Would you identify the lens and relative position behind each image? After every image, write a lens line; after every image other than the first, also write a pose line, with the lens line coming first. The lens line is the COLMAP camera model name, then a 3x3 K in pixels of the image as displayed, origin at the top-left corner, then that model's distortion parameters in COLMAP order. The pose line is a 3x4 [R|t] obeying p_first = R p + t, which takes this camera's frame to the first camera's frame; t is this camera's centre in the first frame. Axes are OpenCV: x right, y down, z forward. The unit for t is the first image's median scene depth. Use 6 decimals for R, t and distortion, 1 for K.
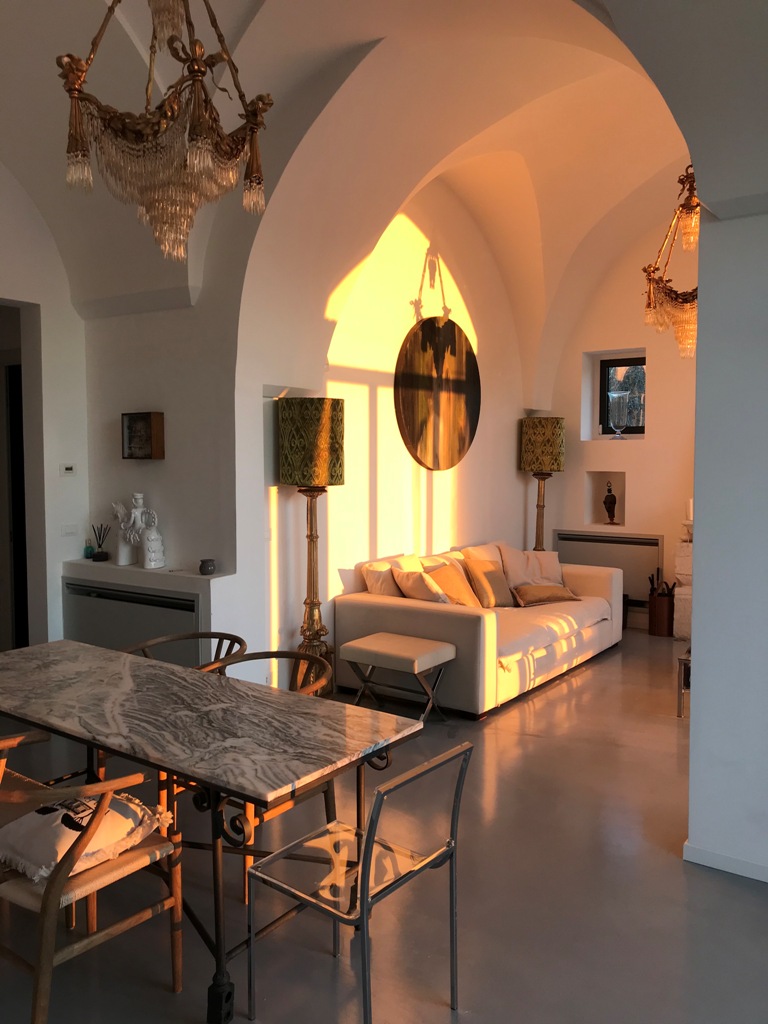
lens RADIAL K [[829.5, 0, 387.3], [0, 829.5, 508.5], [0, 0, 1]] dist [0.036254, -0.037173]
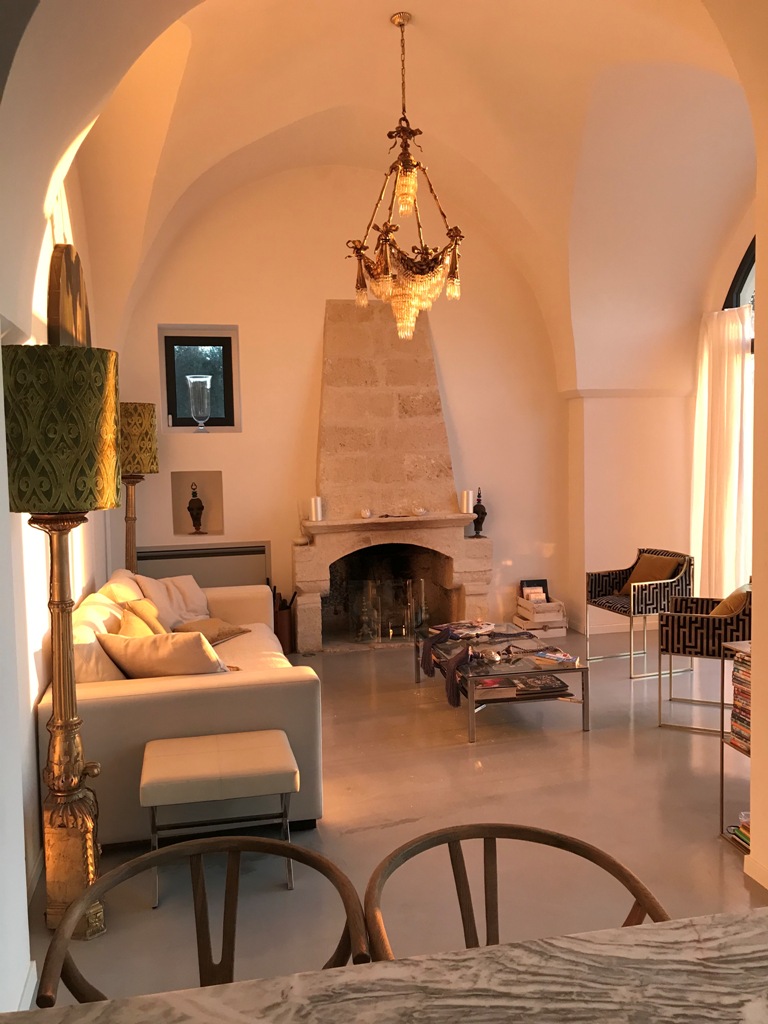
lens RADIAL K [[829.5, 0, 383.3], [0, 829.5, 506.9], [0, 0, 1]] dist [0.036254, -0.037173]
pose [[0.659762, -0.067792, 0.748411, -0.288036], [0.068784, 0.997190, 0.029691, -0.025284], [-0.748320, 0.031890, 0.662571, 0.382764]]
